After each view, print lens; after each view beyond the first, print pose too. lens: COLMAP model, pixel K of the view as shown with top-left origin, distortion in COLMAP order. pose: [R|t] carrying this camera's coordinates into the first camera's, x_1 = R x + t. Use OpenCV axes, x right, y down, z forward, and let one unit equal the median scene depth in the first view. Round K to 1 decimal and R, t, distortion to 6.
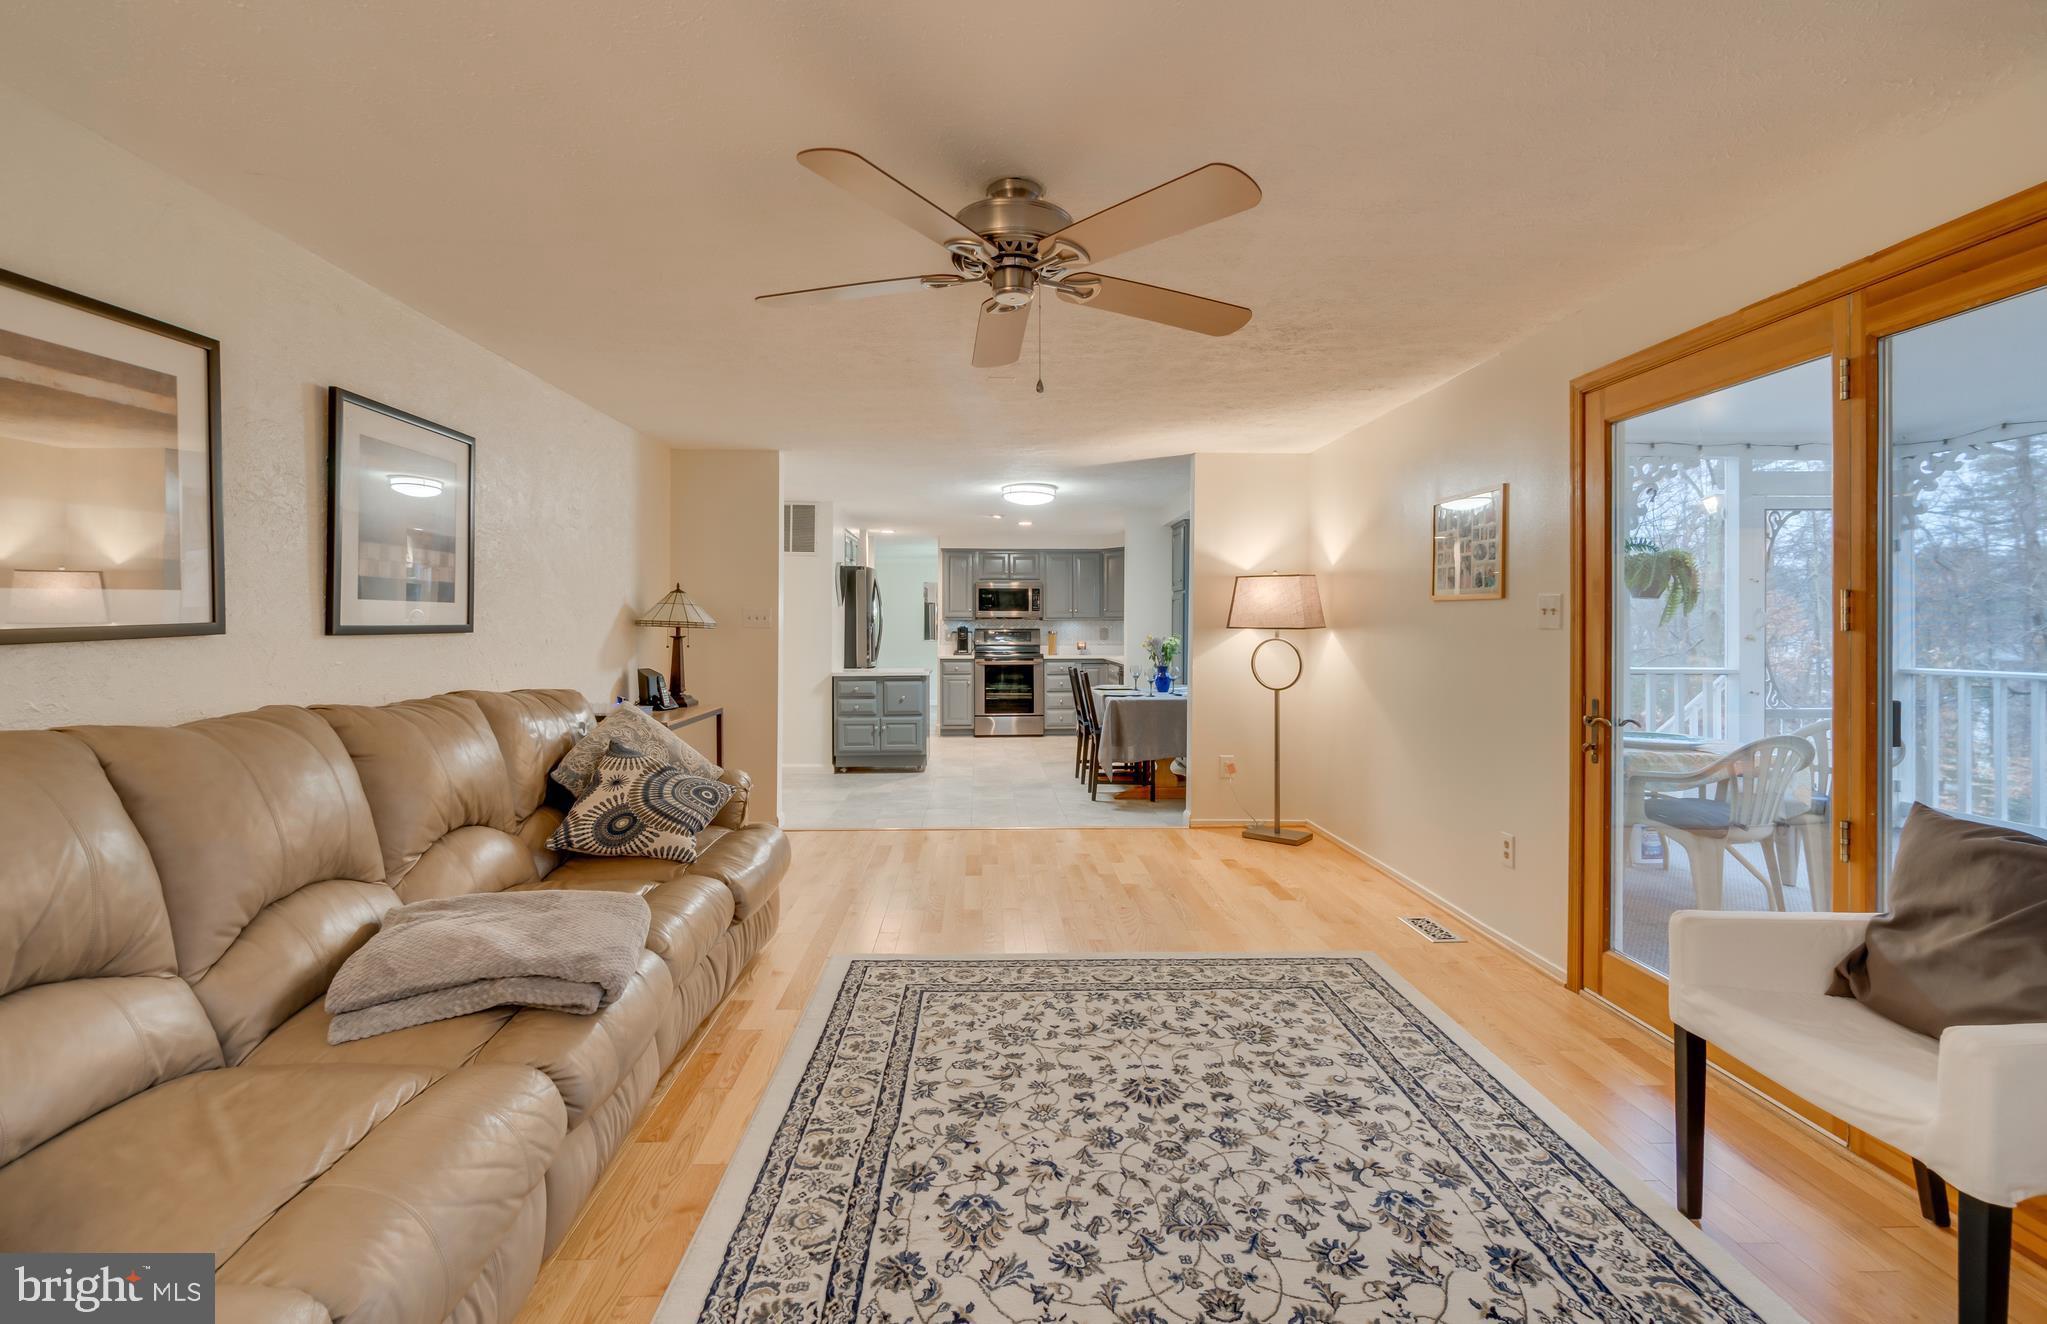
lens RADIAL K [[903.6, 0, 992.3], [0, 903.6, 623.9], [0, 0, 1]] dist [-0.001324, 0.000914]
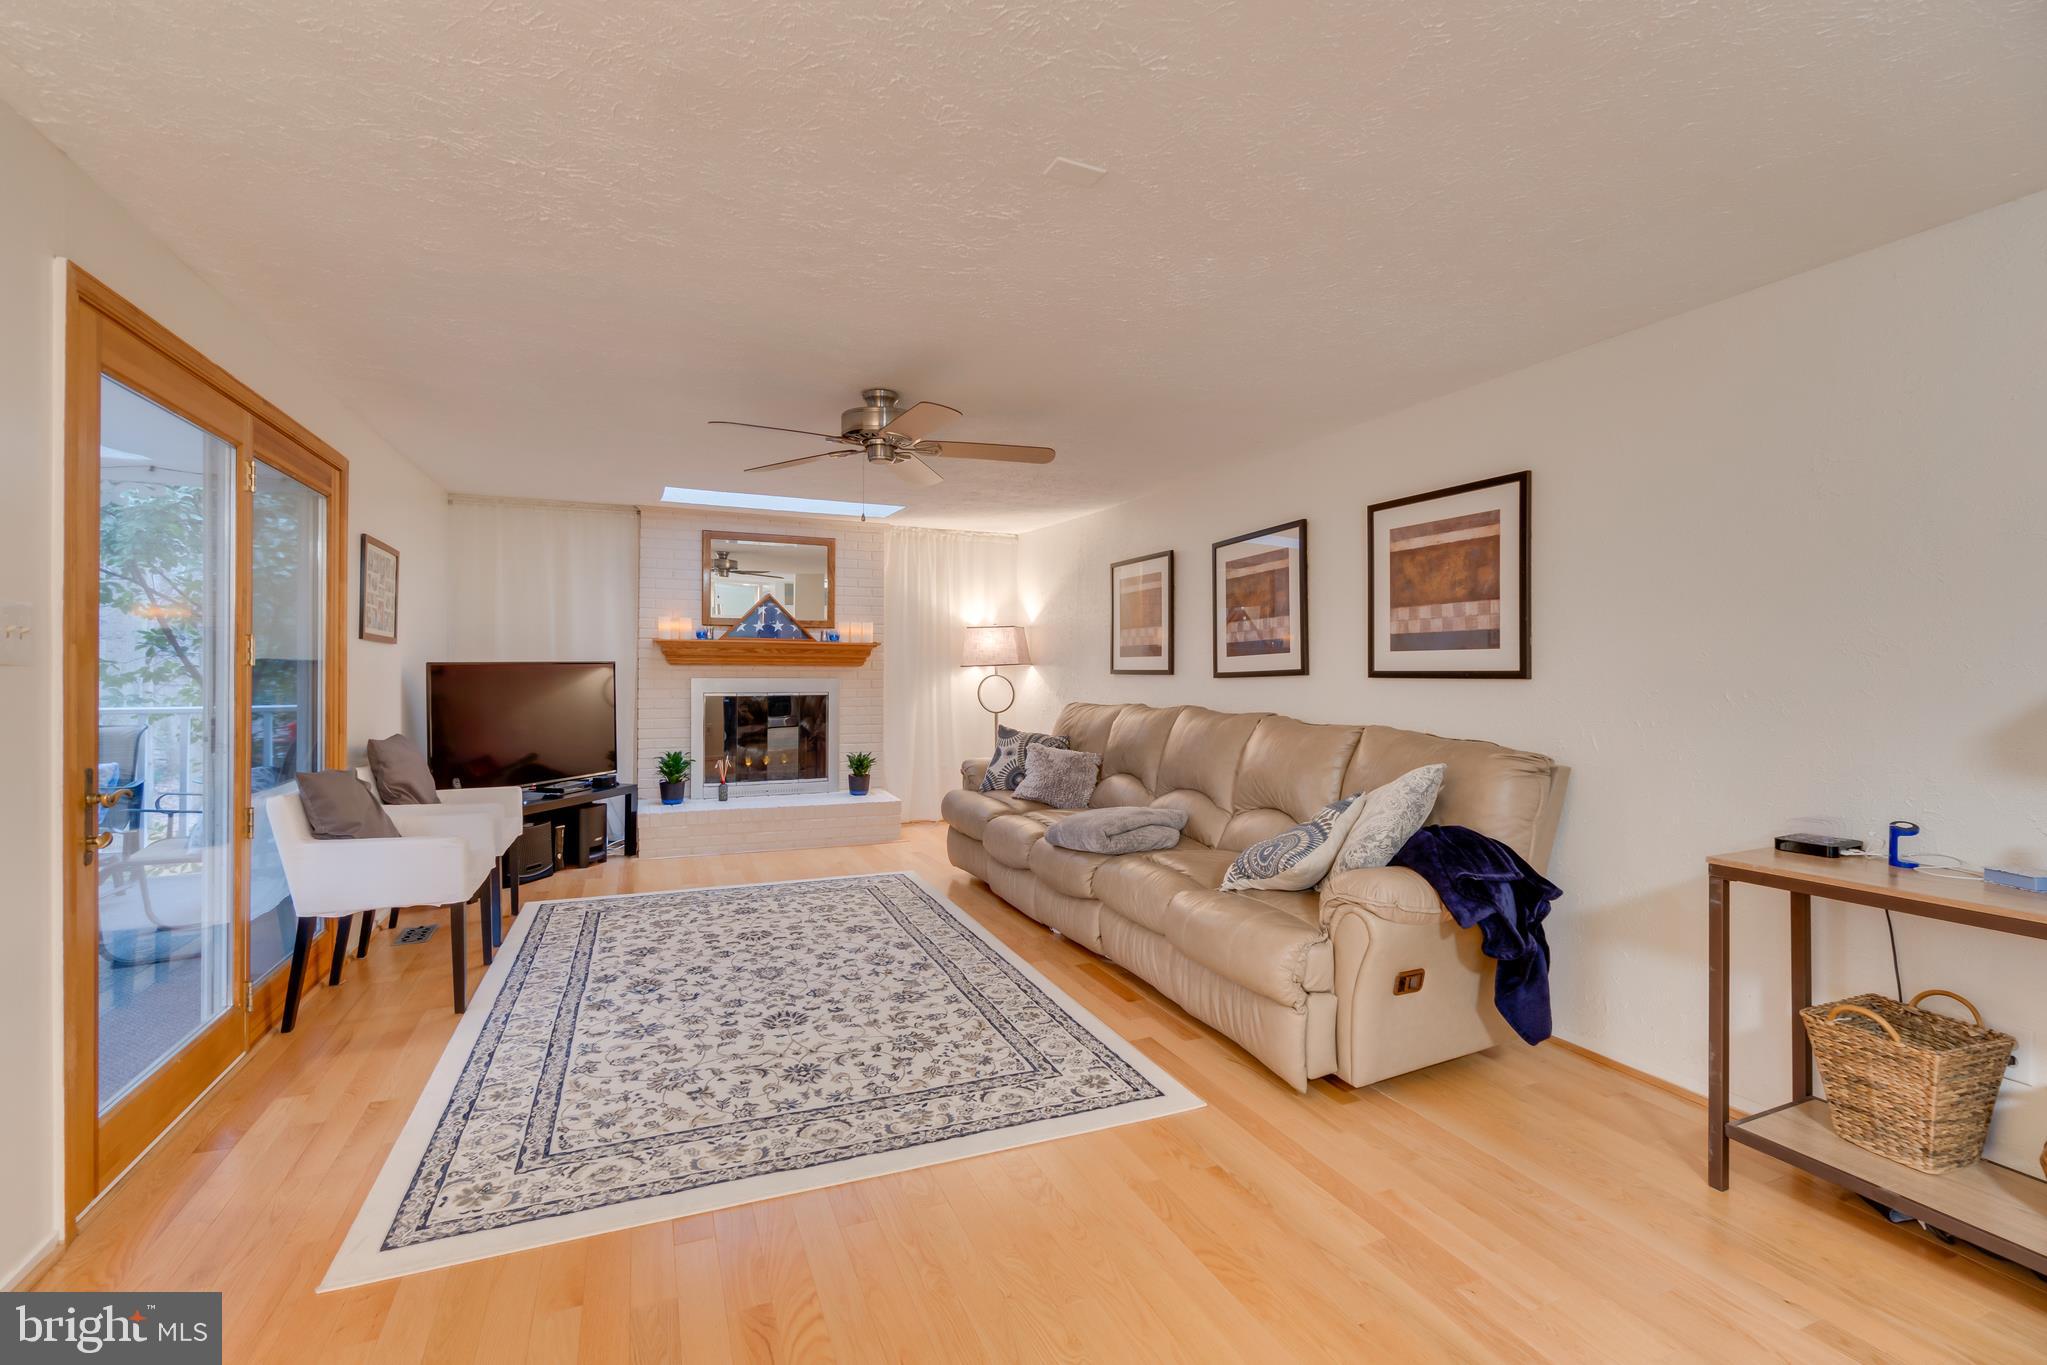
lens RADIAL K [[878.6, 0, 1031.3], [0, 878.6, 675.2], [0, 0, 1]] dist [-0.001218, -0.000467]
pose [[-0.918507, -0.008114, -0.395321, 0.322619], [-0.009605, 0.999952, 0.001793, 0.012140], [0.395288, 0.005444, -0.918541, 2.095489]]
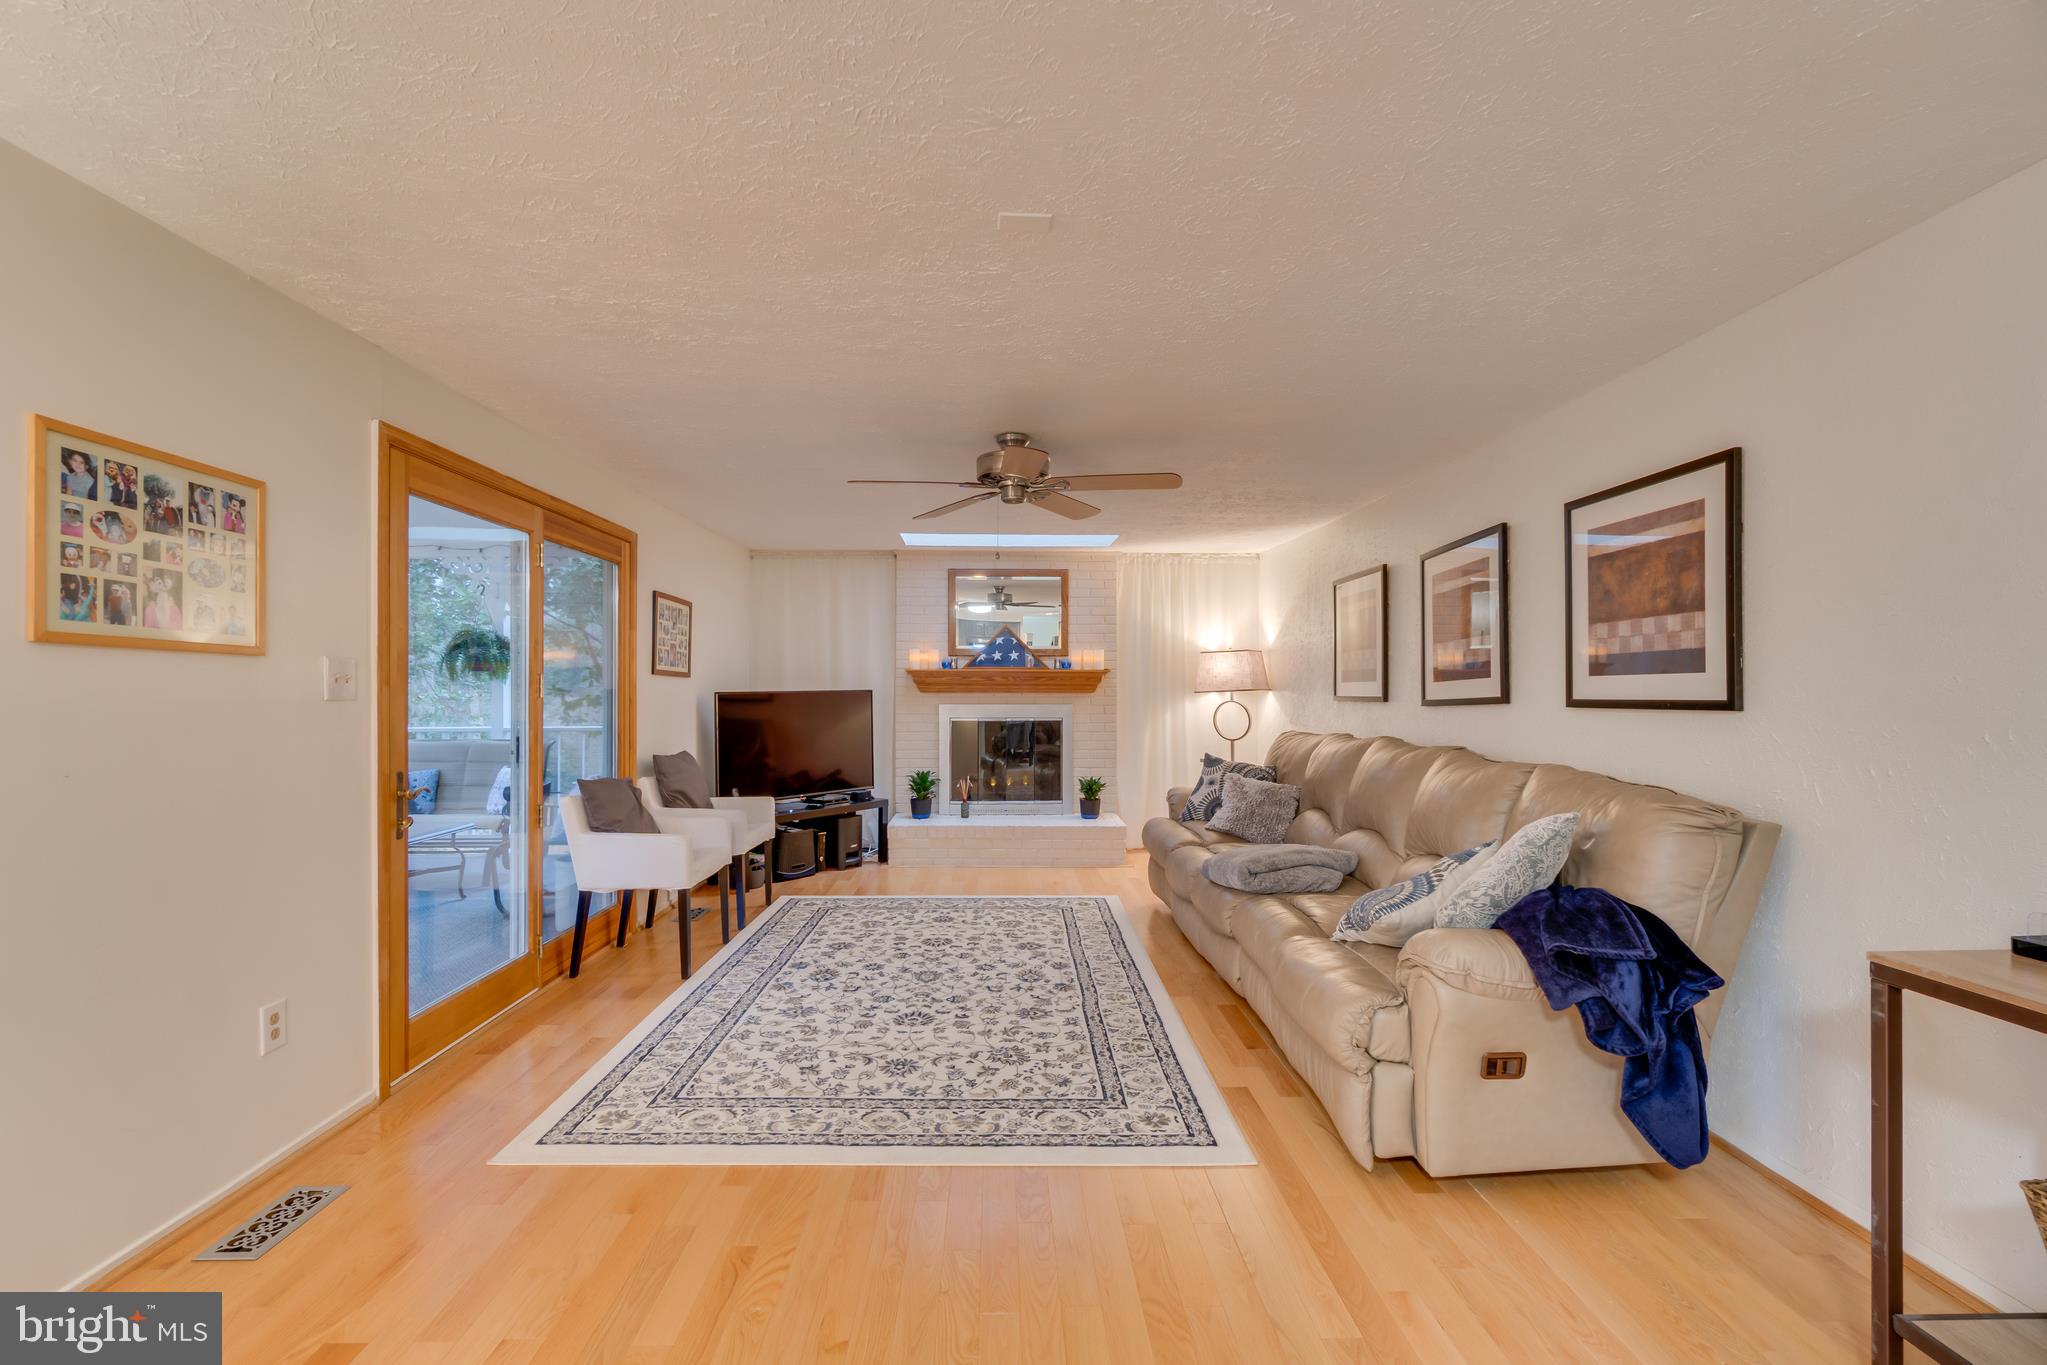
lens RADIAL K [[891.7, 0, 1026.1], [0, 891.7, 688.9], [0, 0, 1]] dist [0.000343, 0.000064]
pose [[-0.999772, -0.003850, -0.021012, 0.026947], [-0.003760, 0.999984, -0.004339, -0.002981], [0.021029, -0.004259, -0.999770, 2.207174]]
